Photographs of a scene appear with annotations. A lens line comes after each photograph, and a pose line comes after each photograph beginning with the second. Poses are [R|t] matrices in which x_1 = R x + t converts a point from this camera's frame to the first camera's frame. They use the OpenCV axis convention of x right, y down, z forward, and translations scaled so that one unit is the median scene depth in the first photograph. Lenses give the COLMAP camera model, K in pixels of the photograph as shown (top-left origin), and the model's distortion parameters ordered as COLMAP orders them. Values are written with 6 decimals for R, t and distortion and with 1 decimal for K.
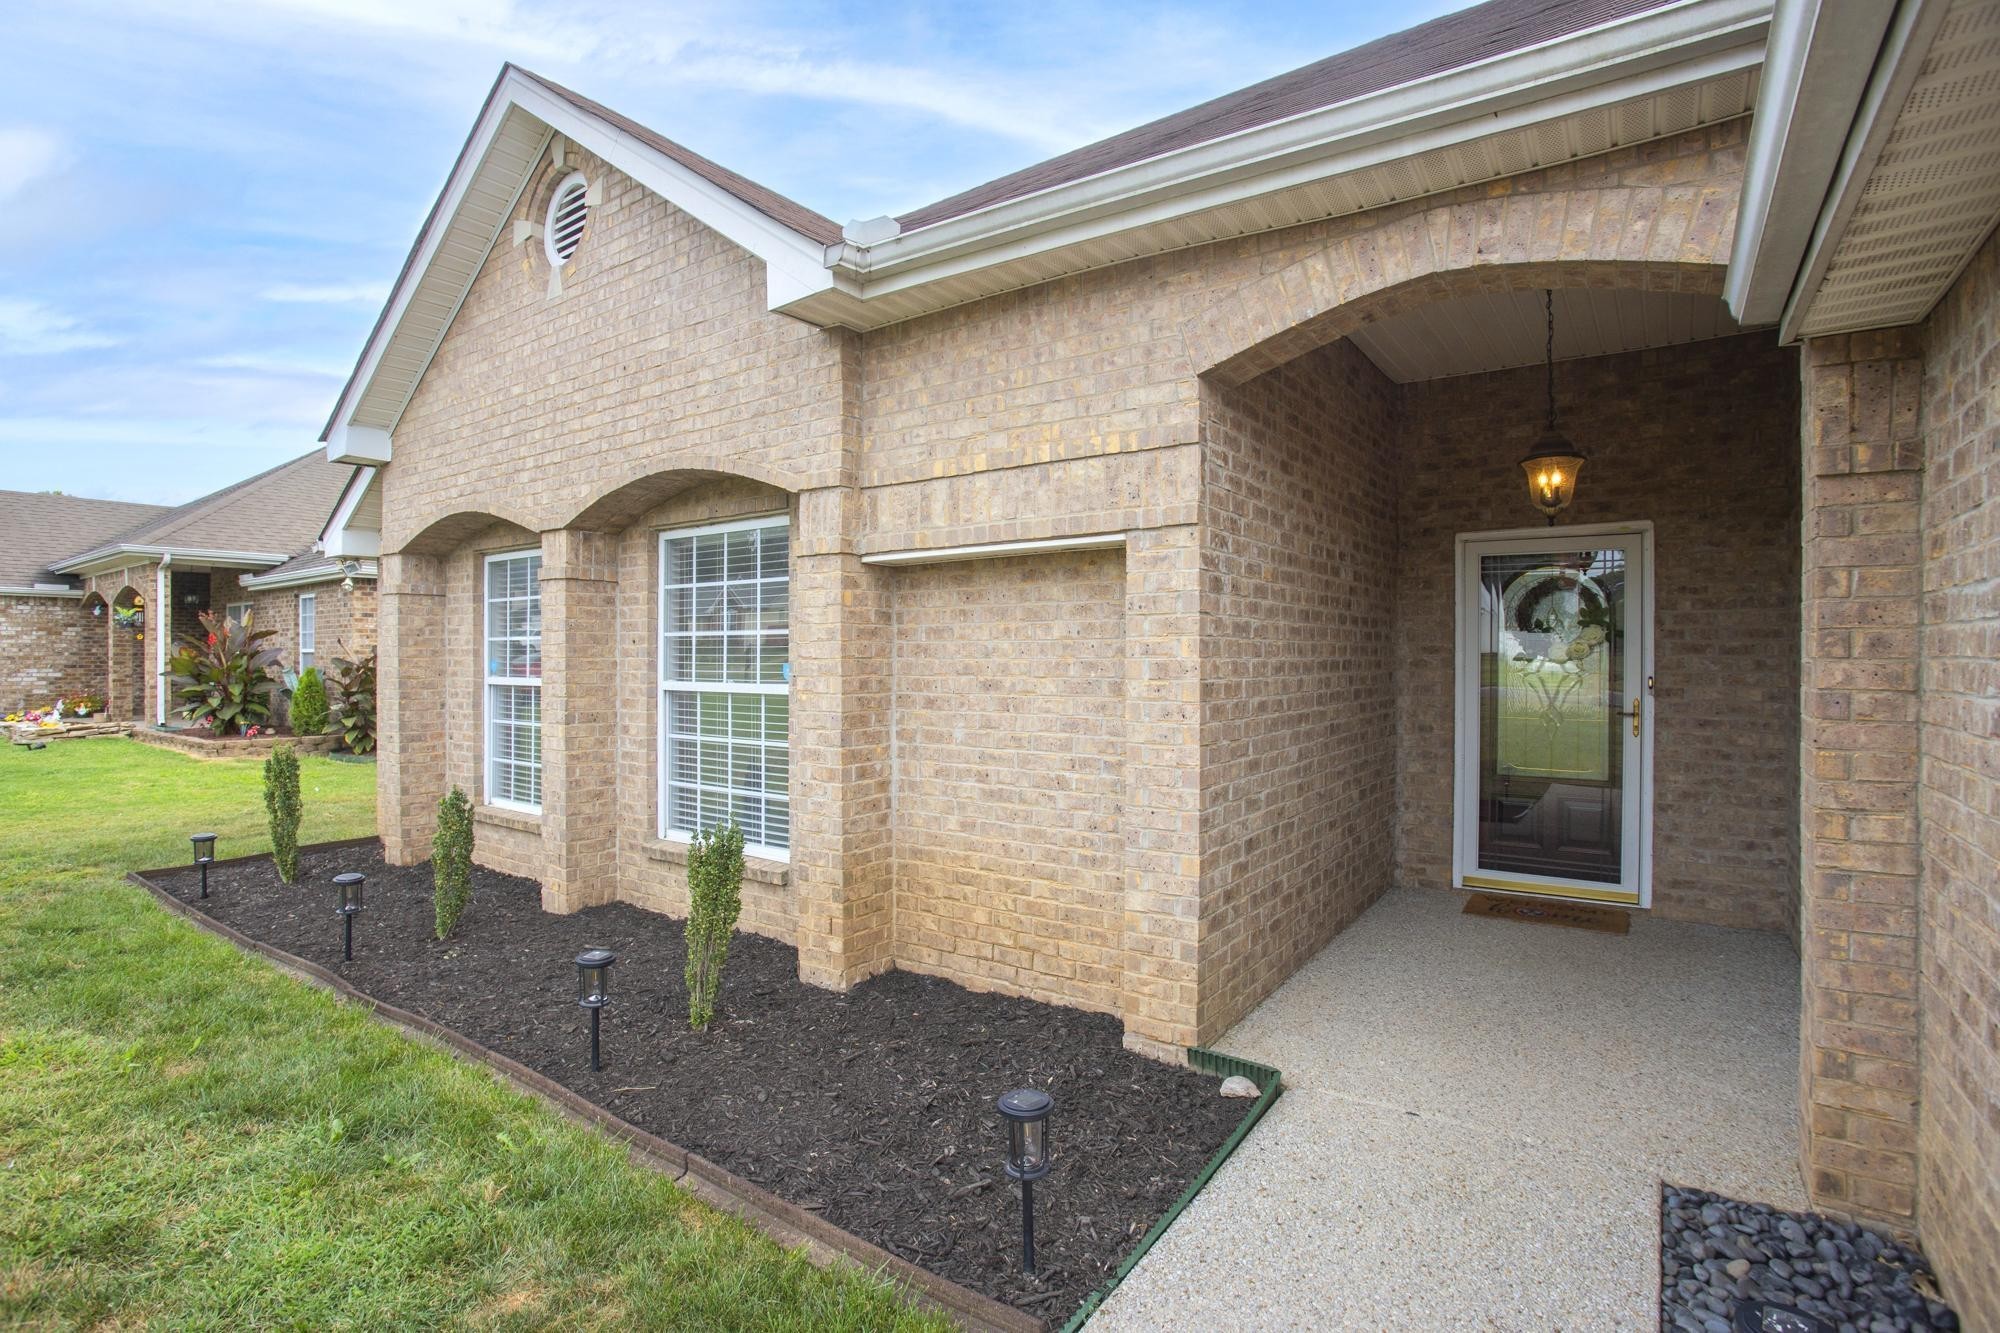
lens RADIAL K [[955.7, 0, 1000.0], [0, 955.7, 666.5], [0, 0, 1]] dist [-0.082009, 0.027668]
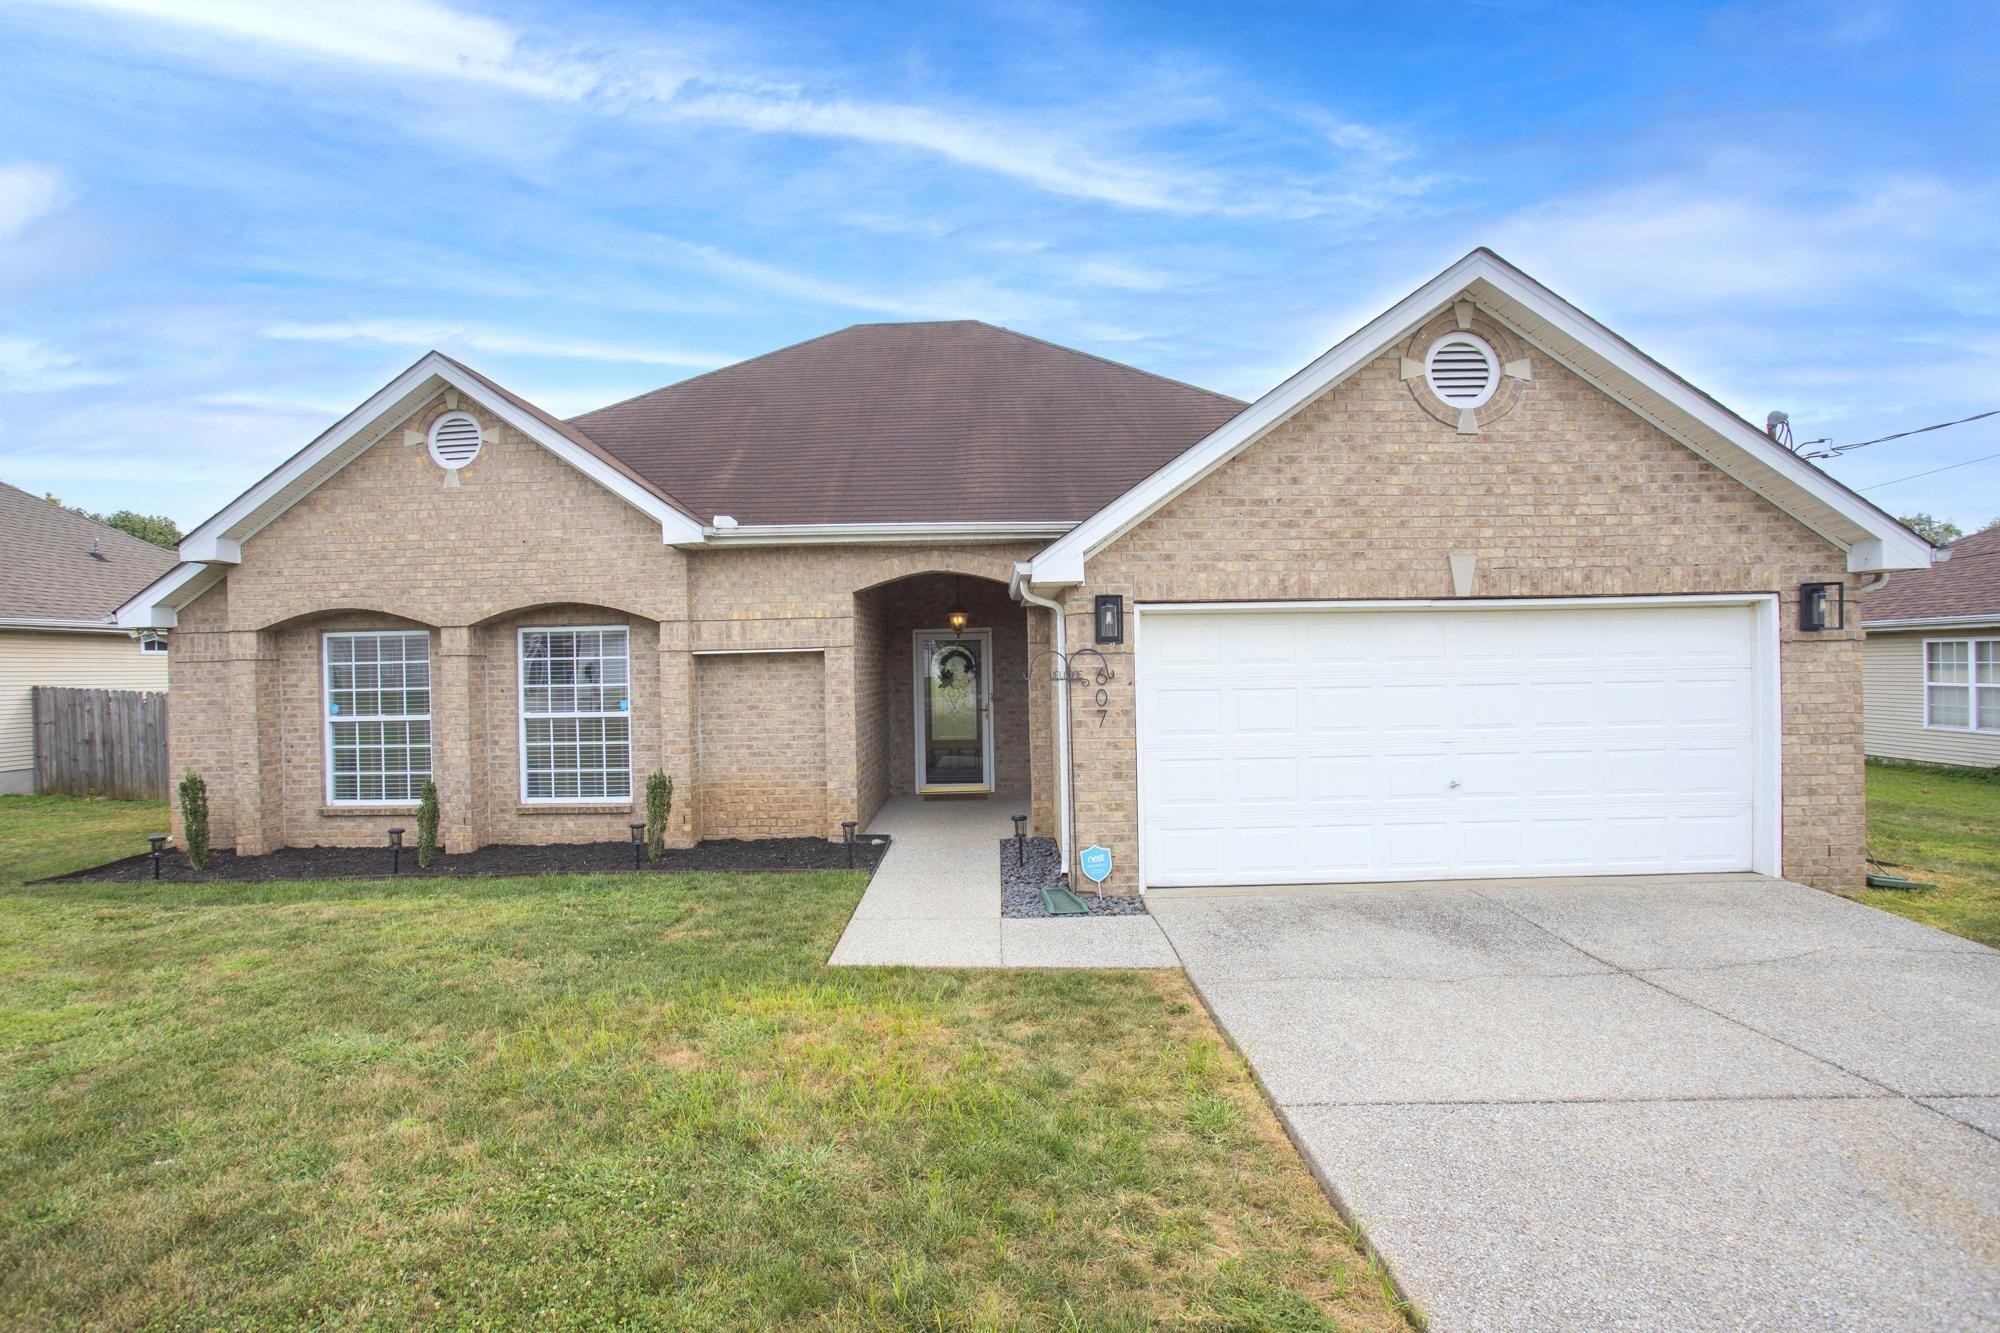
lens RADIAL K [[965.9, 0, 998.8], [0, 965.9, 655.0], [0, 0, 1]] dist [-0.049096, 0.028902]
pose [[0.810811, -0.007757, 0.585256, -0.888144], [0.024923, 0.999463, -0.021280, -0.042541], [-0.584777, 0.031840, 0.810569, -1.244615]]
